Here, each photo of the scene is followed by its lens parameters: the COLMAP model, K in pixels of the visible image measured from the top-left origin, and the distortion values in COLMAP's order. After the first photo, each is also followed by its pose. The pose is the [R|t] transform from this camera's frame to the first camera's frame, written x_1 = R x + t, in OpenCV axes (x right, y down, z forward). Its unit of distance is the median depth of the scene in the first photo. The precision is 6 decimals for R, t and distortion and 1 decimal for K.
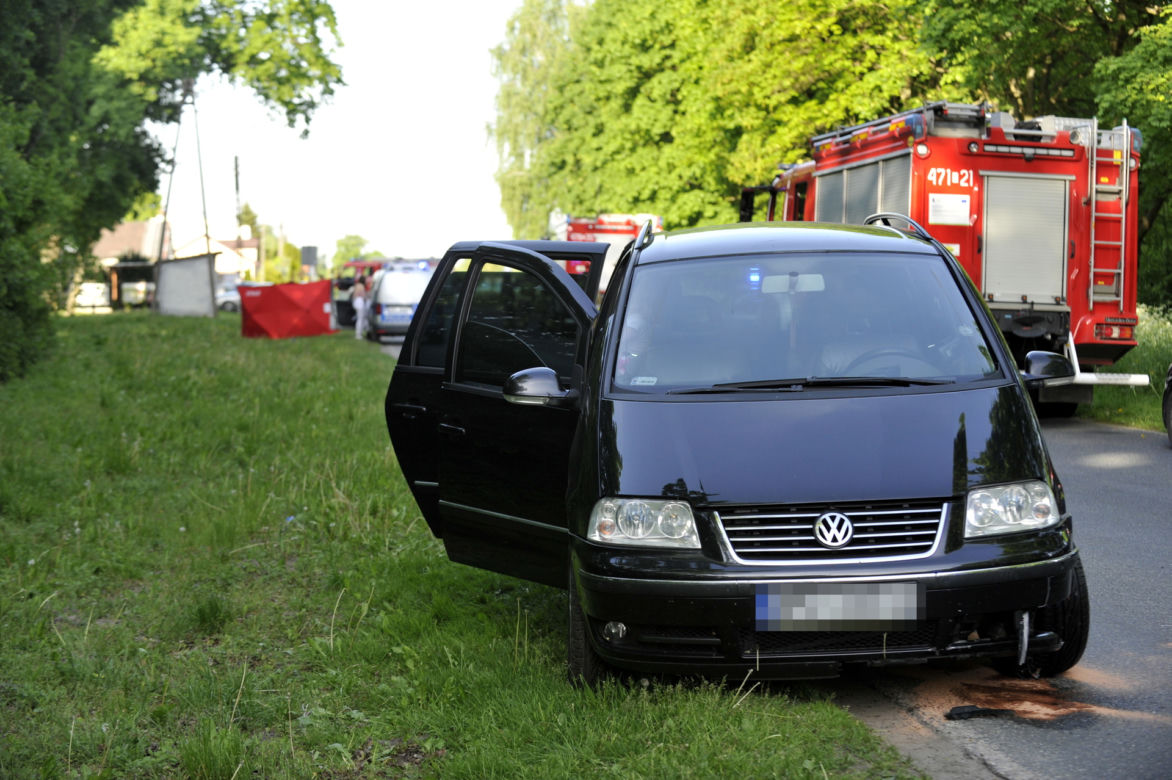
lens RADIAL K [[4431.0, 0, 586.0], [0, 4431.0, 390.0], [0, 0, 1]] dist [-0.566518, 0.054469]
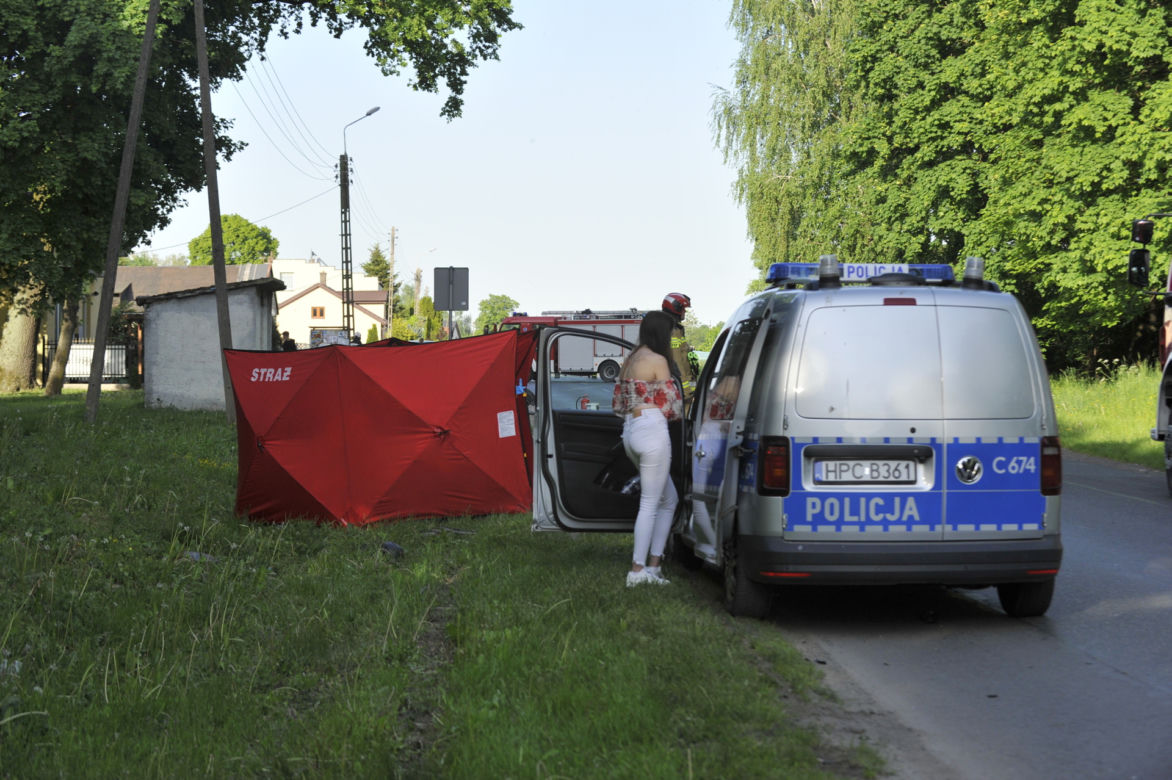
lens RADIAL K [[2575.2, 0, 586.0], [0, 2575.2, 390.0], [0, 0, 1]] dist [-0.405100, -0.364204]
pose [[0.999831, 0.008750, -0.016194, -0.024757], [-0.008834, 0.999948, -0.005149, -0.010567], [0.016148, 0.005291, 0.999856, 0.415377]]
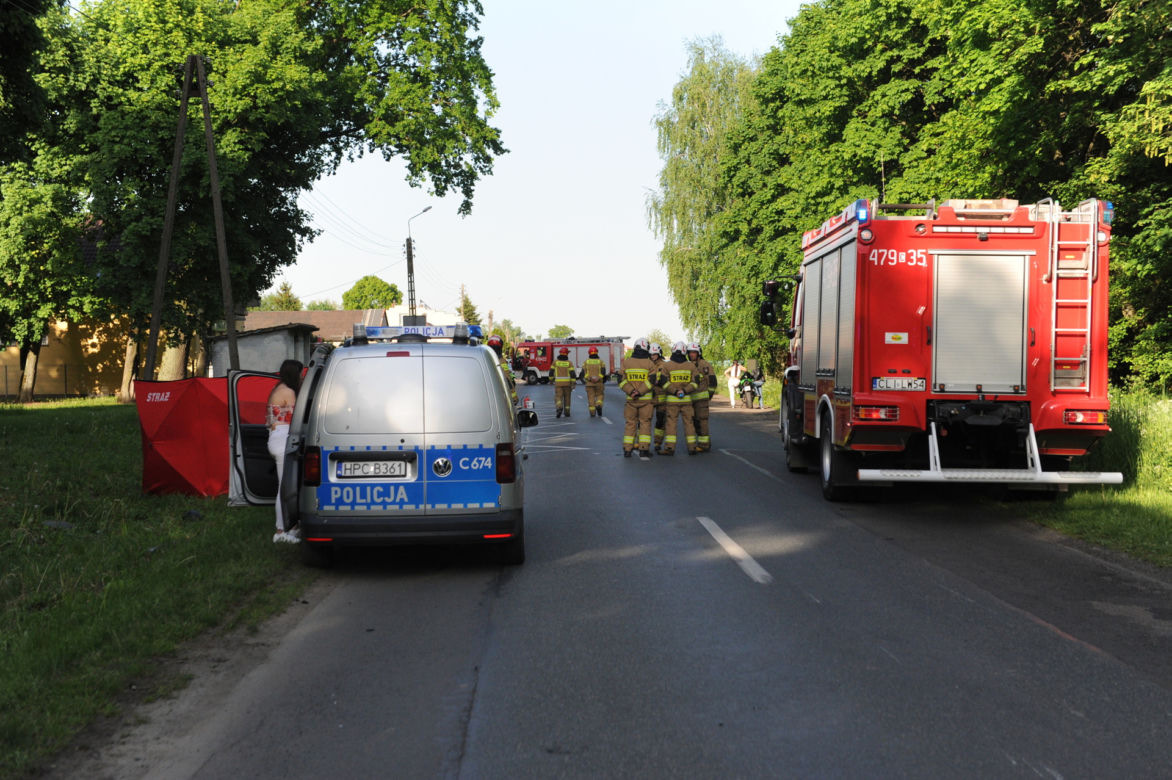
lens RADIAL K [[1660.8, 0, 614.6], [0, 1660.8, 385.5], [0, 0, 1]] dist [0.170129, -0.003975]
pose [[0.998688, -0.005812, -0.050869, -0.008485], [0.005650, 0.999979, -0.003324, -0.011649], [0.050887, 0.003032, 0.998700, 0.417588]]
